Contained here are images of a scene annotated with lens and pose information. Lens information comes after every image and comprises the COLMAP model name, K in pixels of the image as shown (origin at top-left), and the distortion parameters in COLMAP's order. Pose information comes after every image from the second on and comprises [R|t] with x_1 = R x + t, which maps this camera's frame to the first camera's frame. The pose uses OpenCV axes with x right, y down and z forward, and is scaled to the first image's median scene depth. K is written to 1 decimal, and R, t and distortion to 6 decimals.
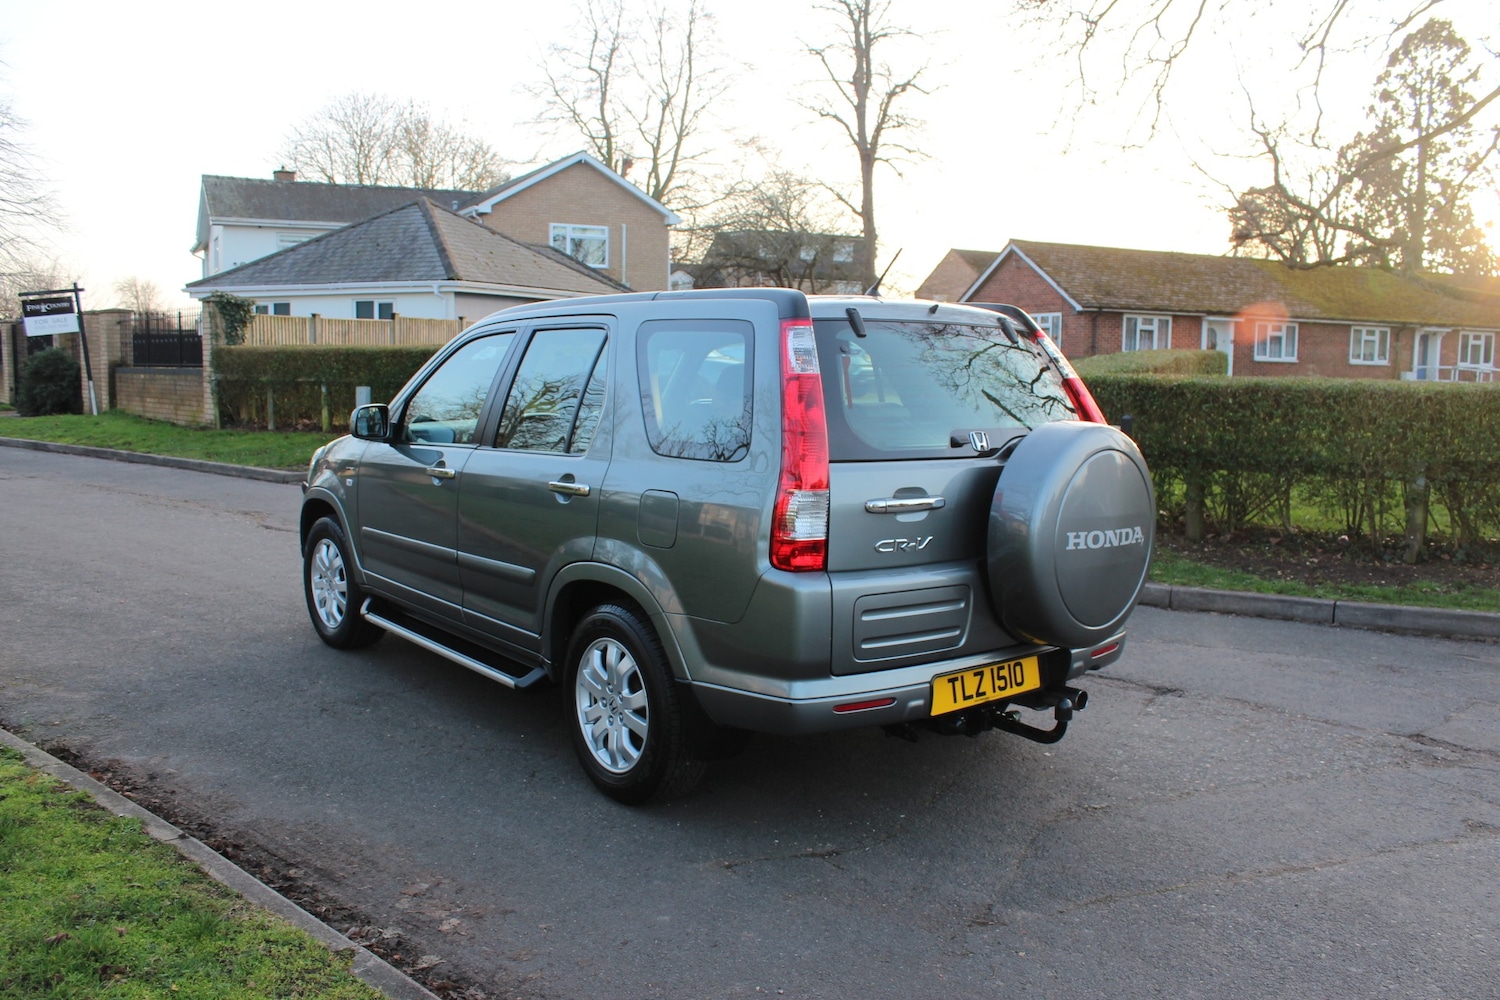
lens RADIAL K [[1248.6, 0, 763.4], [0, 1248.6, 507.1], [0, 0, 1]] dist [-0.162428, 0.141232]
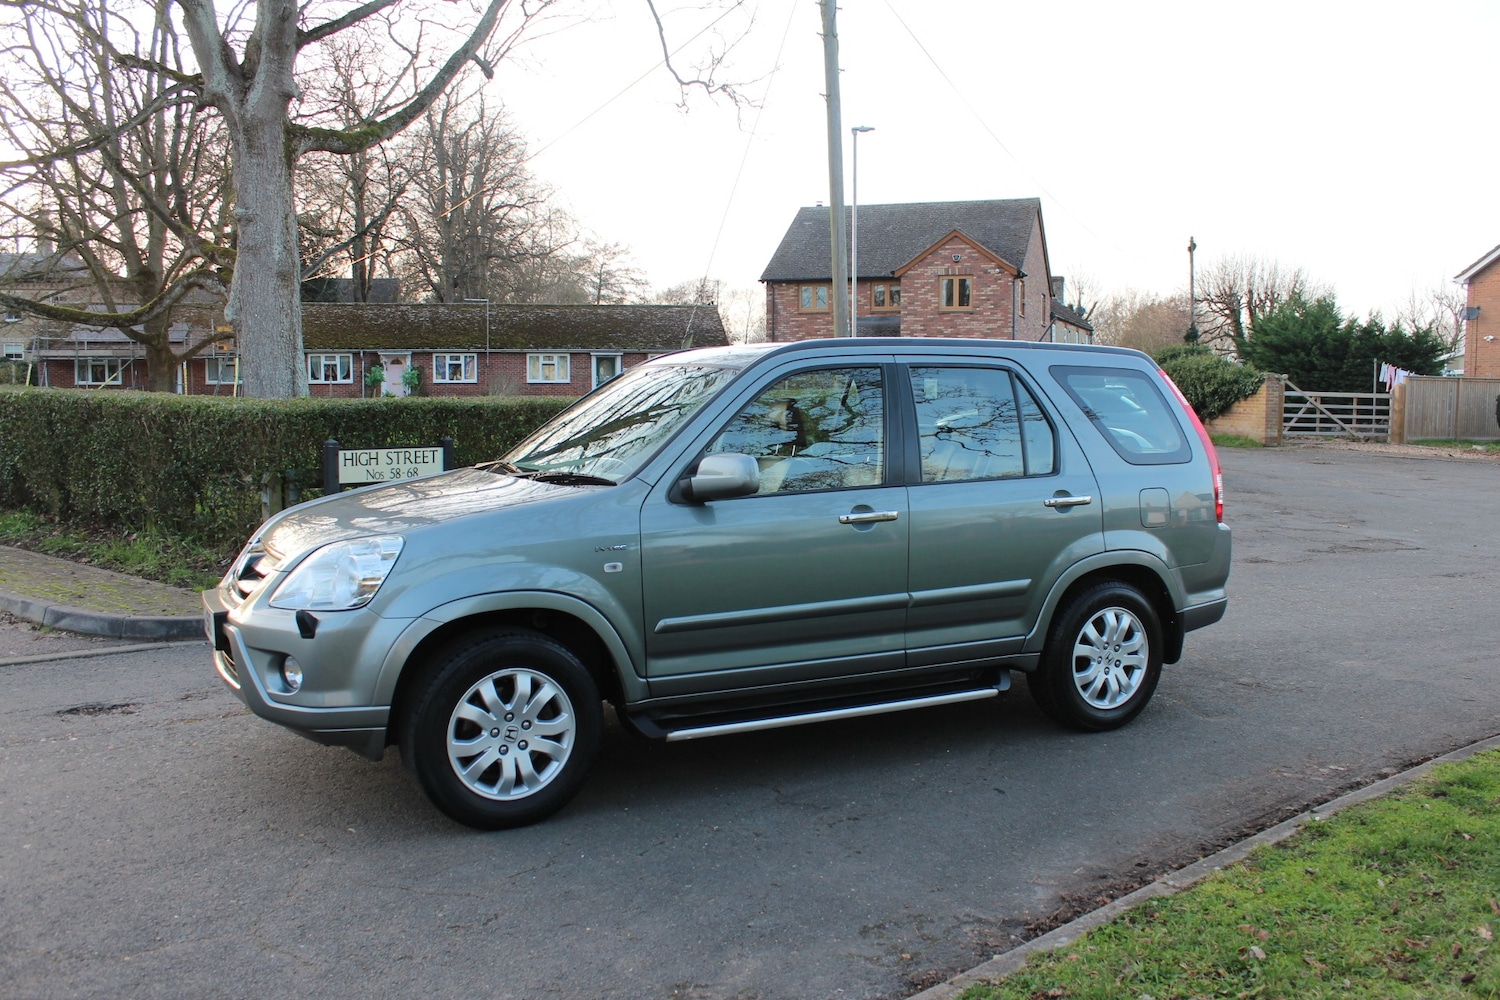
lens RADIAL K [[1248.6, 0, 762.4], [0, 1248.6, 520.4], [0, 0, 1]] dist [-0.162428, 0.141232]
pose [[0.189250, -0.114915, 0.975182, -0.539493], [0.112739, 0.989104, 0.094676, -0.056114], [-0.975435, 0.092024, 0.200143, 0.403014]]
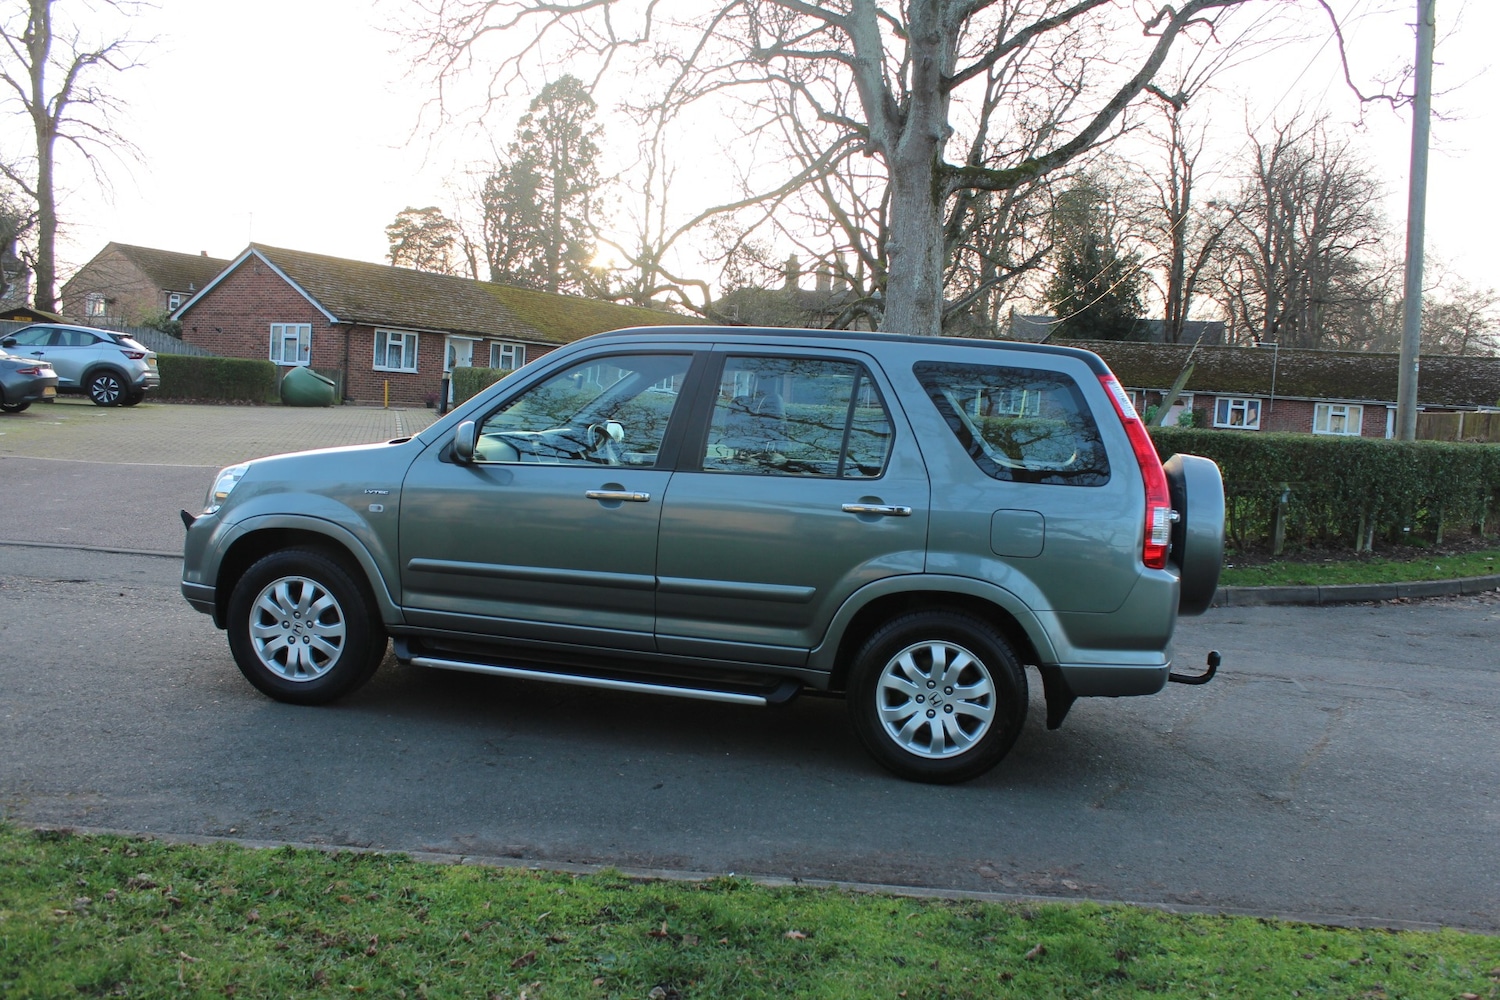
lens RADIAL K [[1248.6, 0, 765.5], [0, 1248.6, 525.0], [0, 0, 1]] dist [-0.162428, 0.141232]
pose [[0.767763, -0.027429, 0.640146, -0.357907], [0.024224, 0.999612, 0.013779, -0.007258], [-0.640275, 0.004928, 0.768130, 0.083890]]
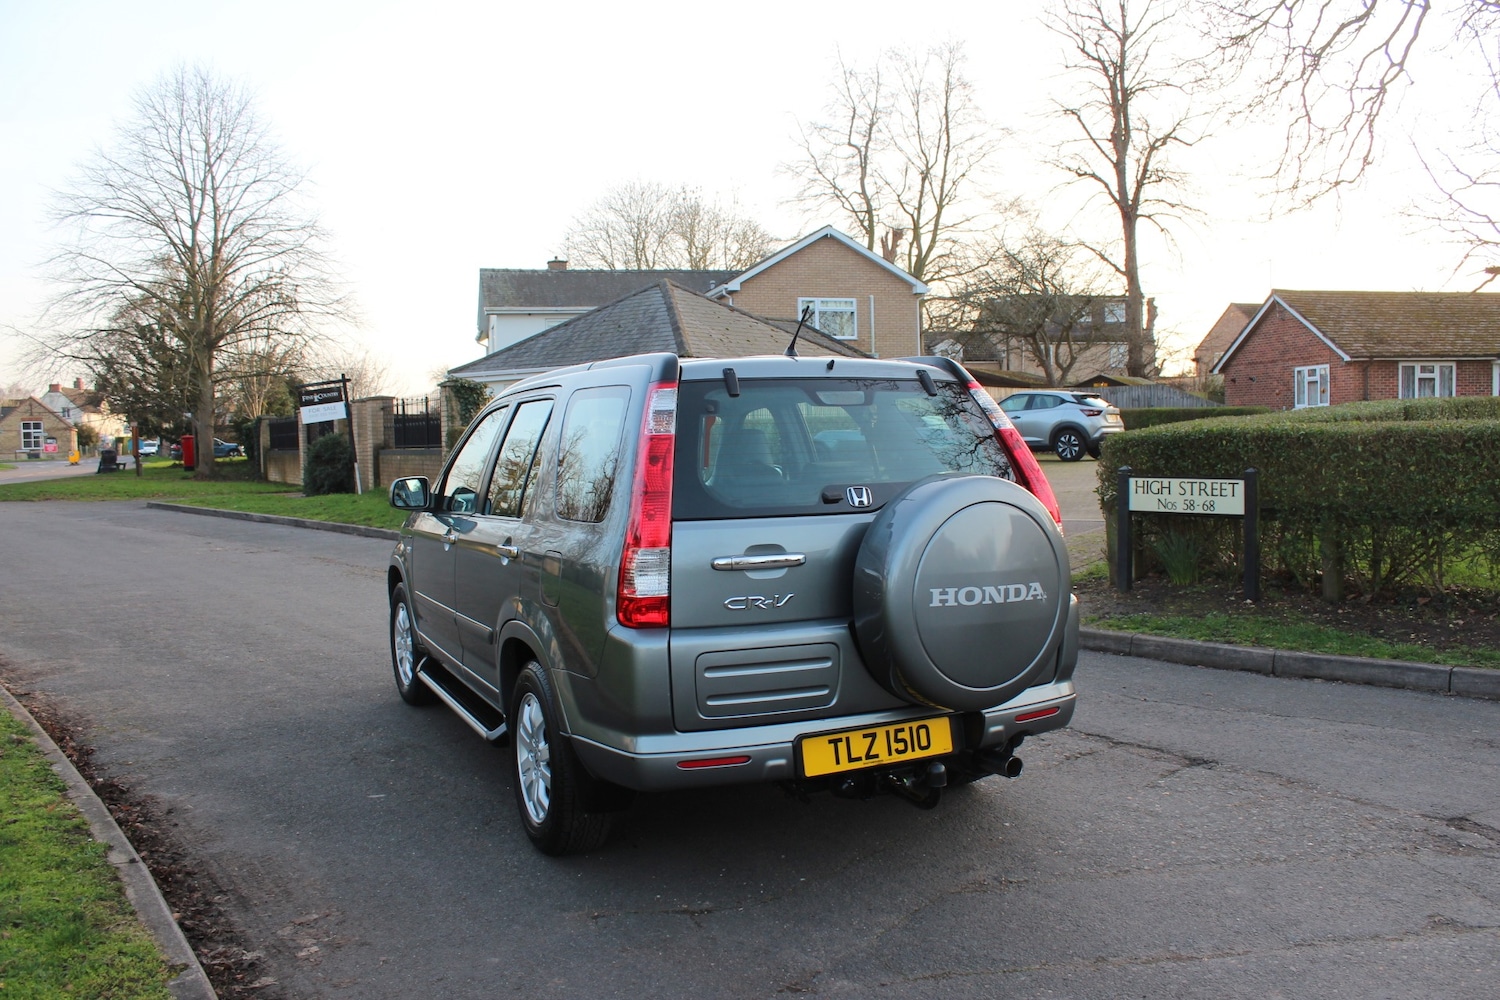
lens RADIAL K [[1248.6, 0, 765.1], [0, 1248.6, 516.9], [0, 0, 1]] dist [-0.162428, 0.141232]
pose [[0.972518, -0.019662, -0.231998, 0.115513], [0.008482, 0.998758, -0.049088, 0.003711], [0.232675, 0.045771, 0.971477, 0.010064]]
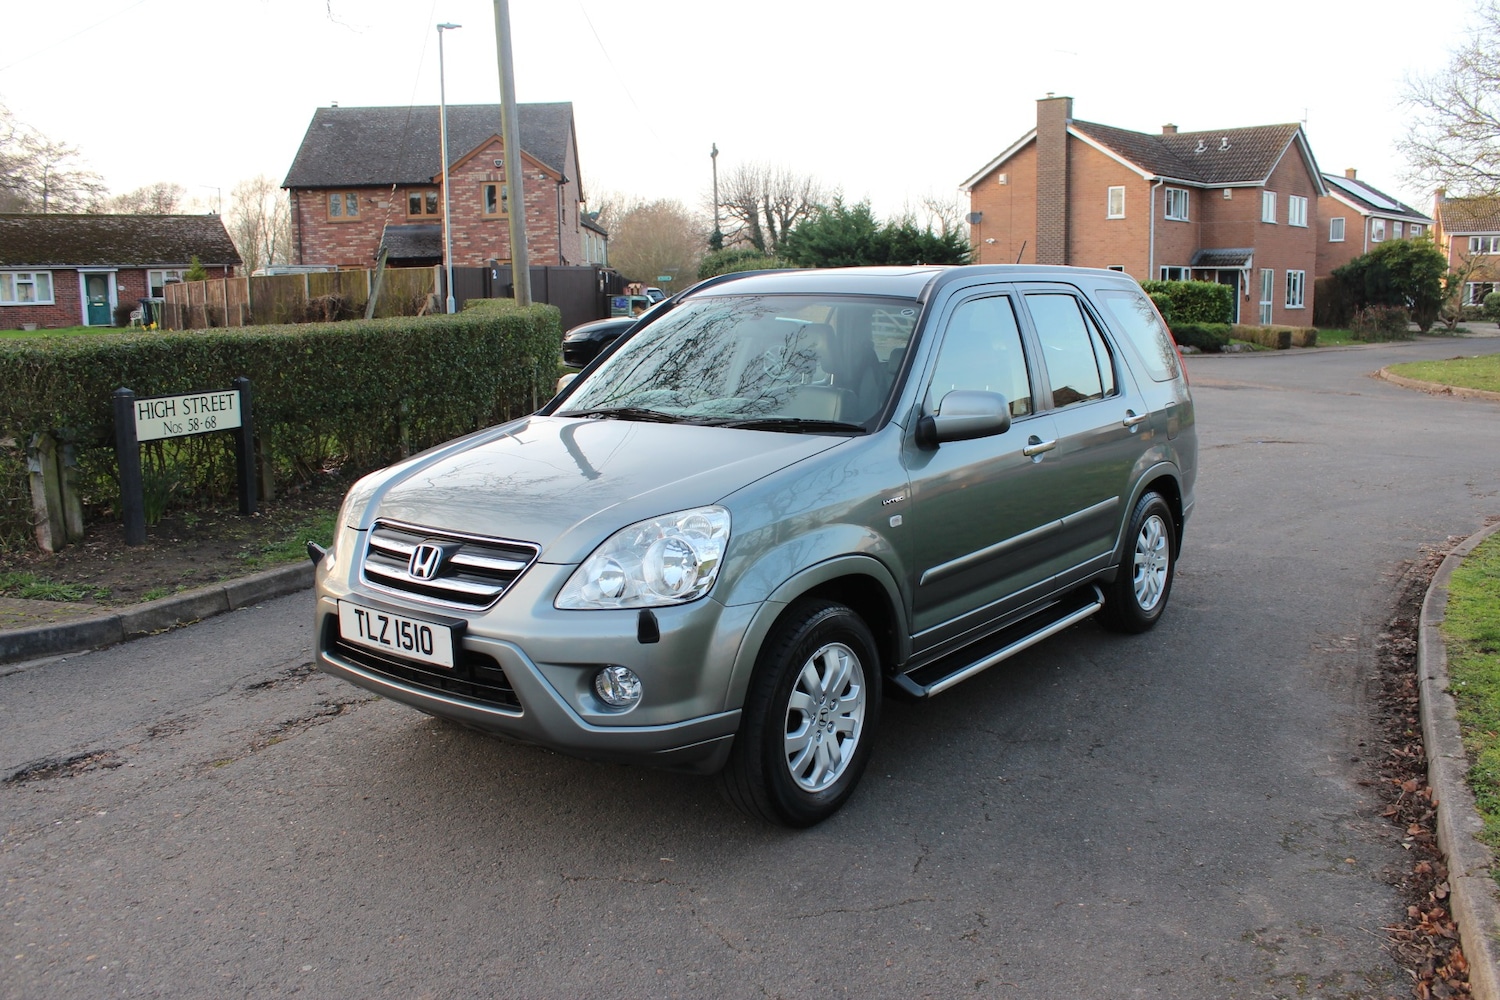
lens RADIAL K [[1248.6, 0, 760.2], [0, 1248.6, 511.1], [0, 0, 1]] dist [-0.162428, 0.141232]
pose [[-0.223133, -0.179318, 0.958153, -0.505043], [0.122061, 0.970058, 0.209972, -0.091955], [-0.967116, 0.163805, -0.194564, 0.629874]]
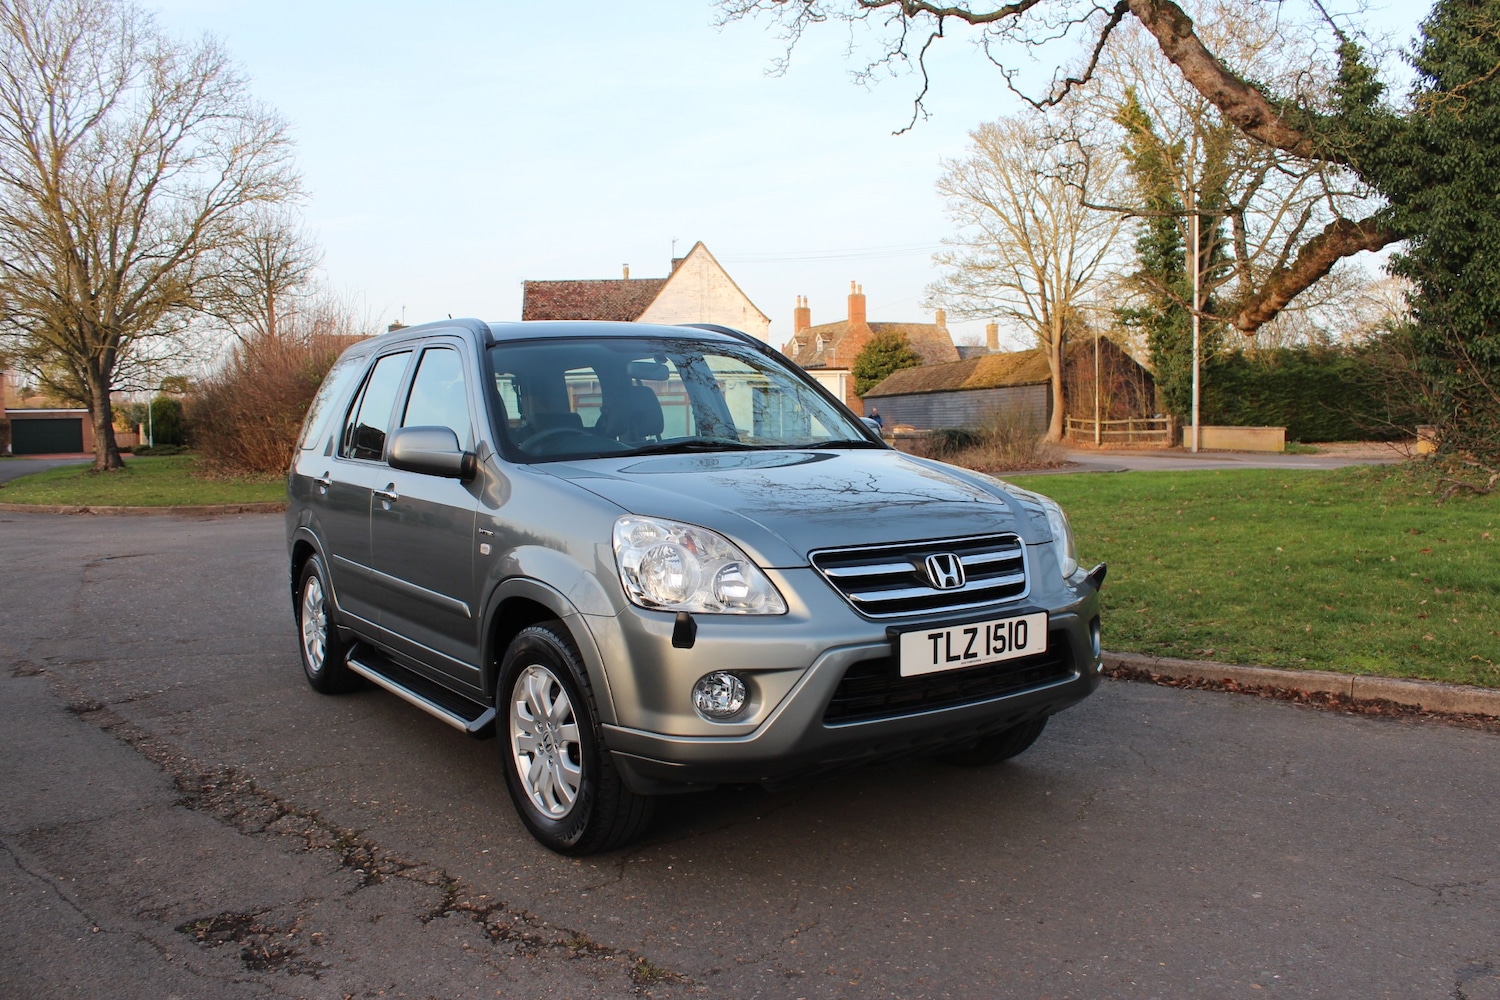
lens RADIAL K [[1248.6, 0, 766.9], [0, 1248.6, 538.0], [0, 0, 1]] dist [-0.162428, 0.141232]
pose [[-0.996089, -0.008043, 0.087993, -0.158802], [0.010346, 0.978382, 0.206548, -0.094335], [-0.087752, 0.206650, -0.974472, 0.960069]]
